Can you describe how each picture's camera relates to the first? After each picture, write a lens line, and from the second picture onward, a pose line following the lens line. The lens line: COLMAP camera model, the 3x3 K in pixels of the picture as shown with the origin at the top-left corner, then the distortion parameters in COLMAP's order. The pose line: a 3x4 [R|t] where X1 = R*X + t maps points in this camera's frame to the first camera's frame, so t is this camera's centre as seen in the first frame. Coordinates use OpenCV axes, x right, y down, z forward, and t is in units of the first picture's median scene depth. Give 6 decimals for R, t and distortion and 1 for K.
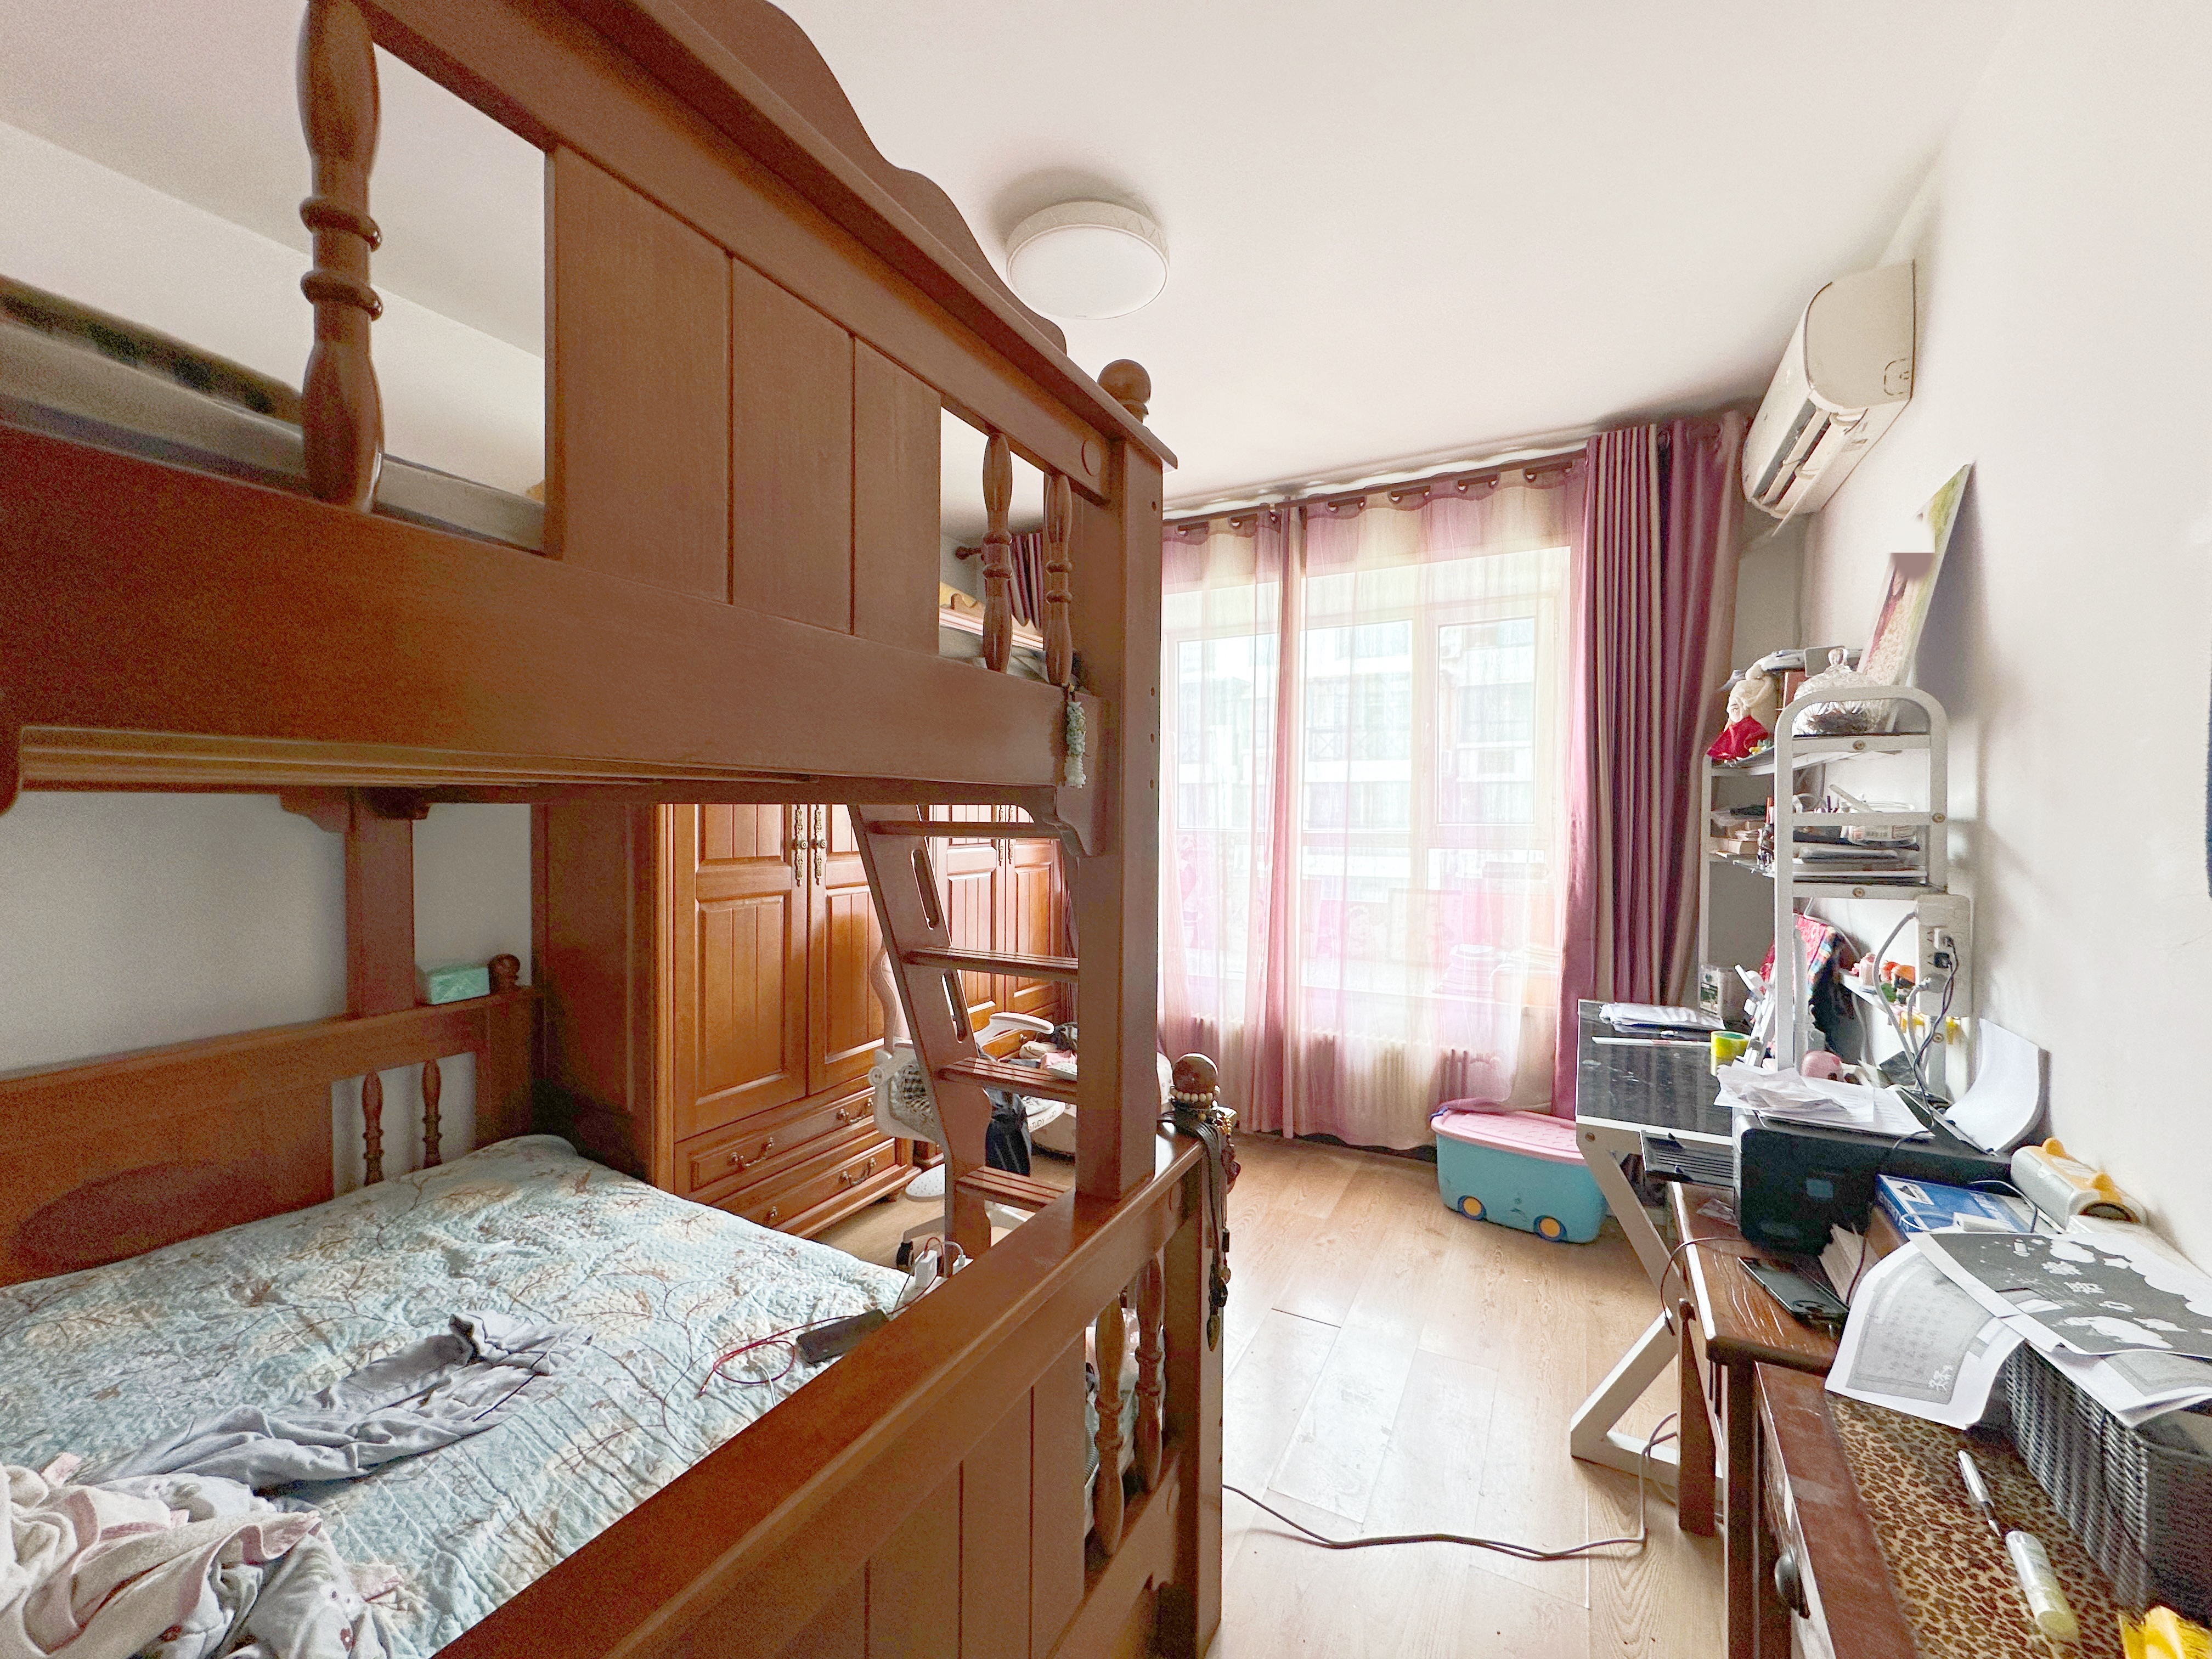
lens RADIAL K [[894.5, 0, 1106.0], [0, 894.5, 829.5], [0, 0, 1]] dist [-0.000282, -0.000088]
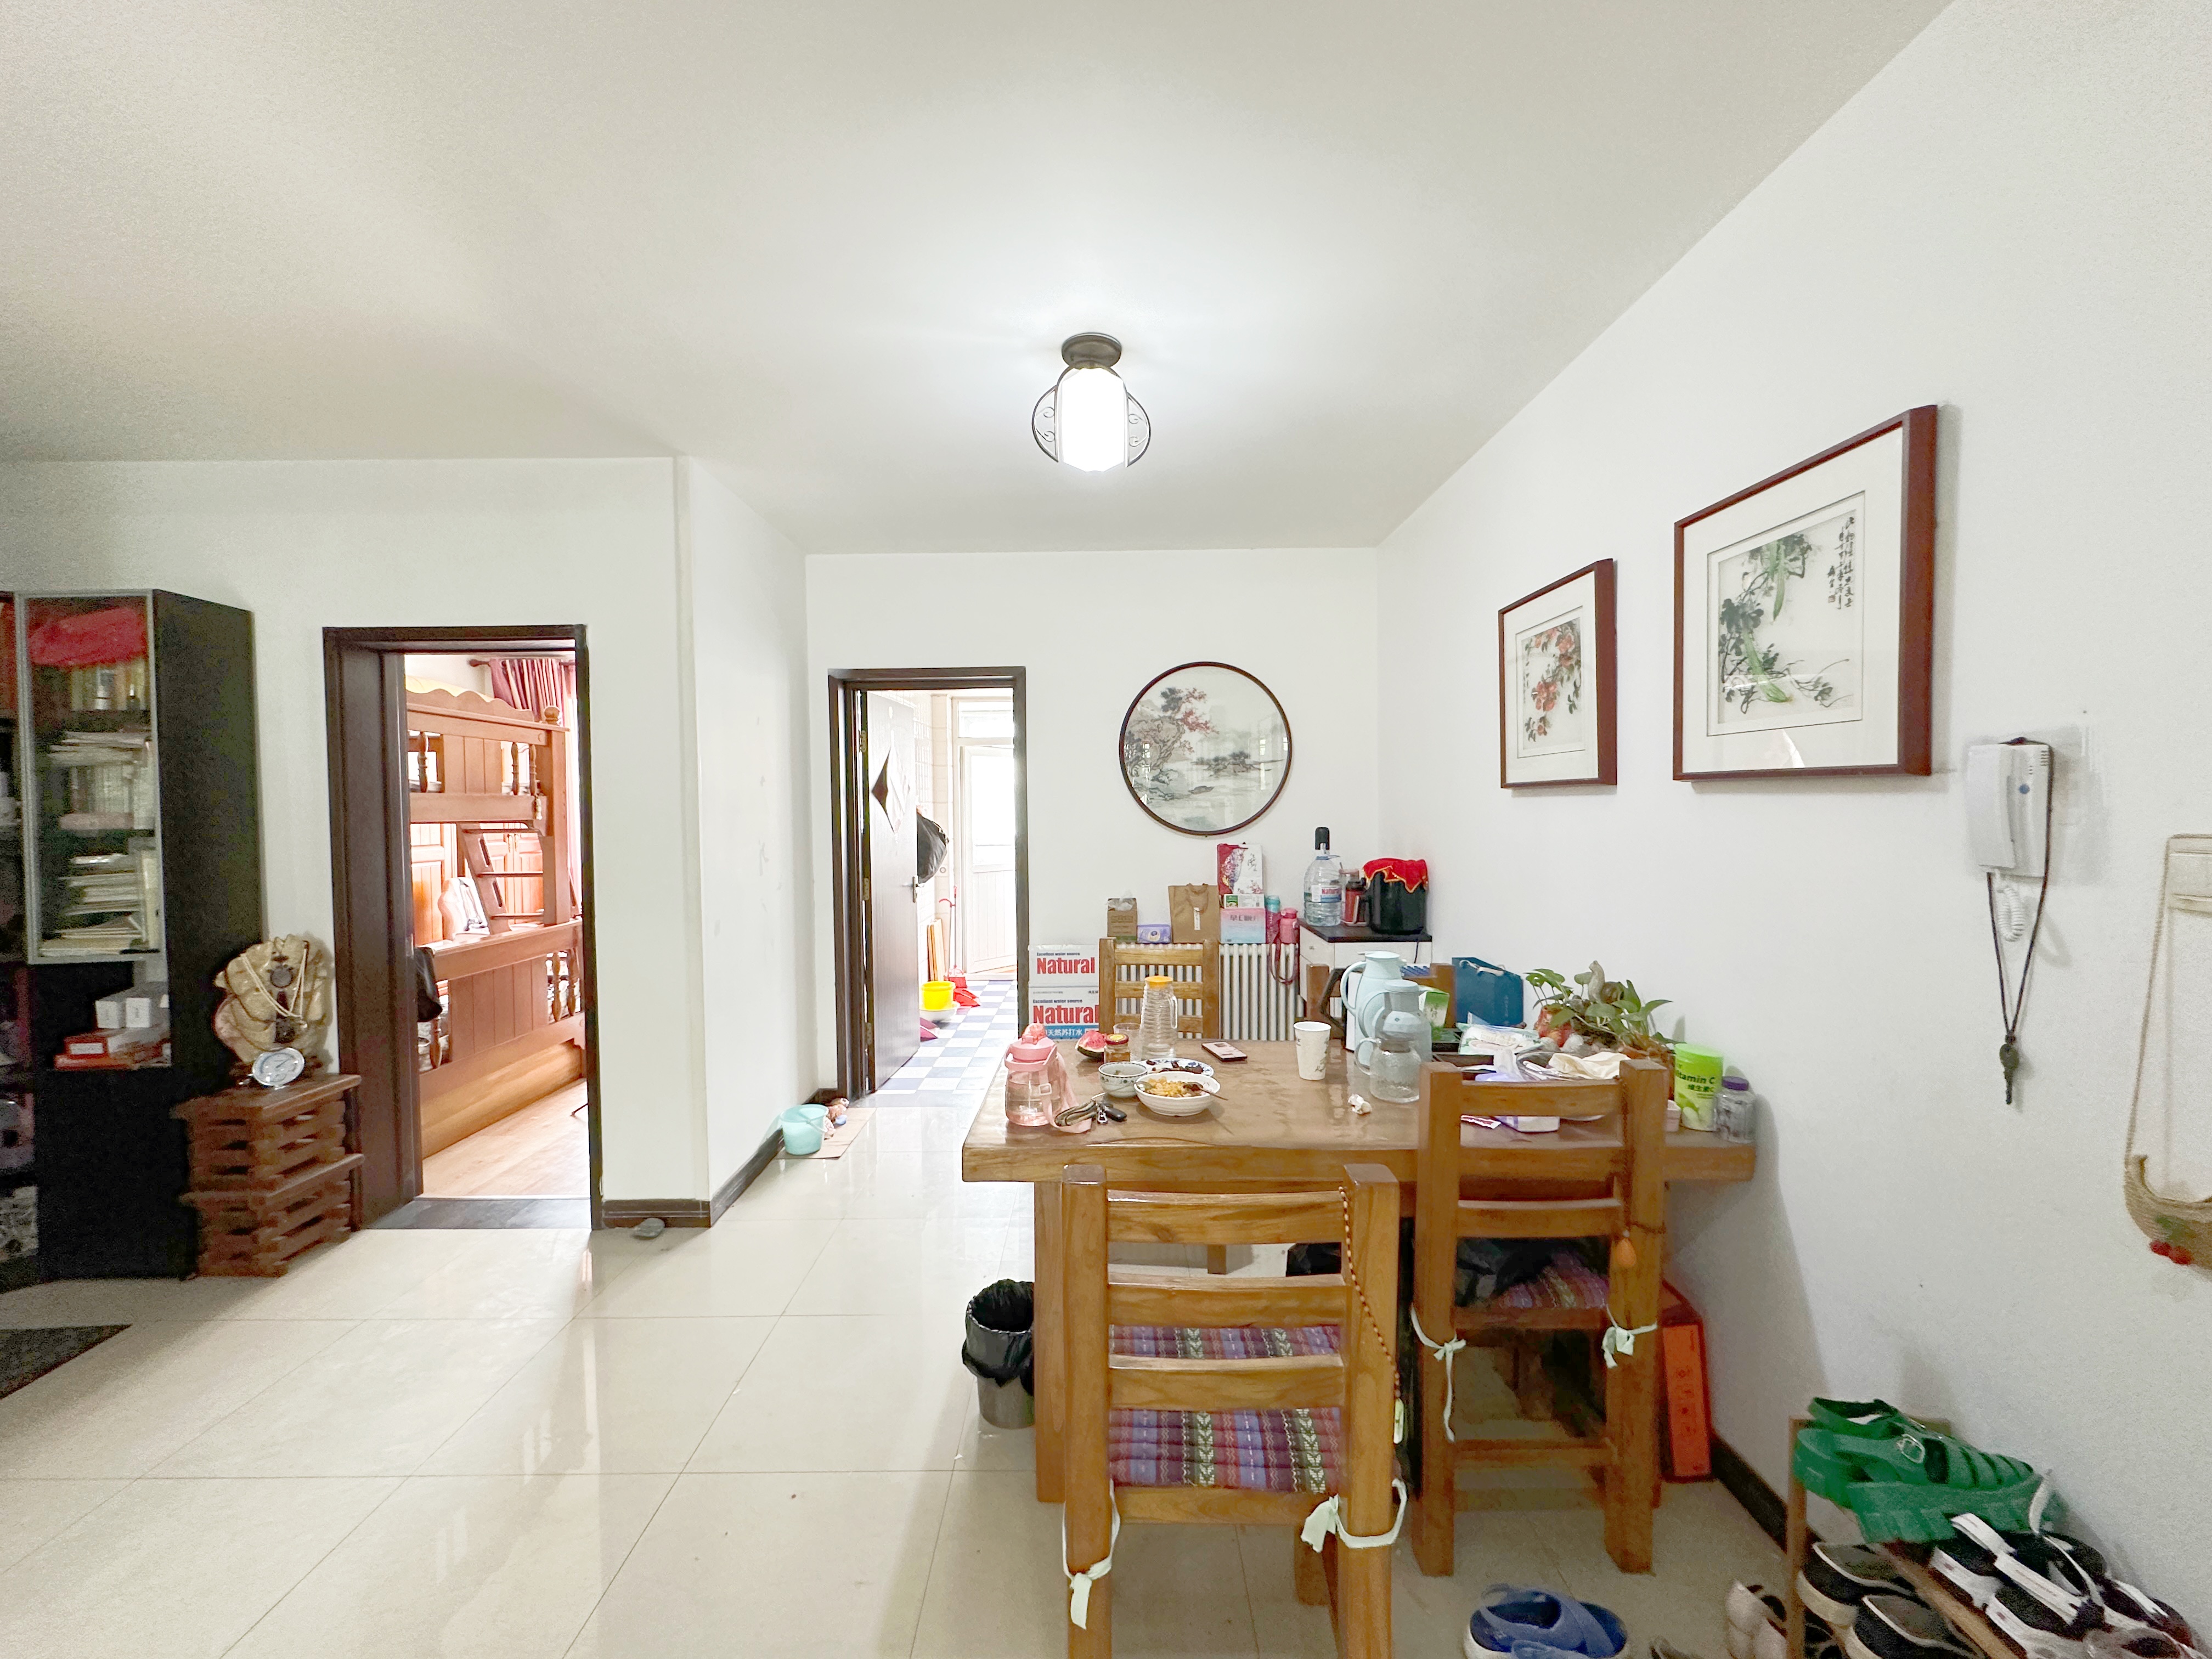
lens RADIAL K [[894.5, 0, 1106.0], [0, 894.5, 829.5], [0, 0, 1]] dist [-0.000282, -0.000088]
pose [[0.883954, -0.026080, 0.466846, 0.333049], [0.027219, 0.999620, 0.004306, 0.048075], [-0.466781, 0.008901, 0.884328, -3.659385]]
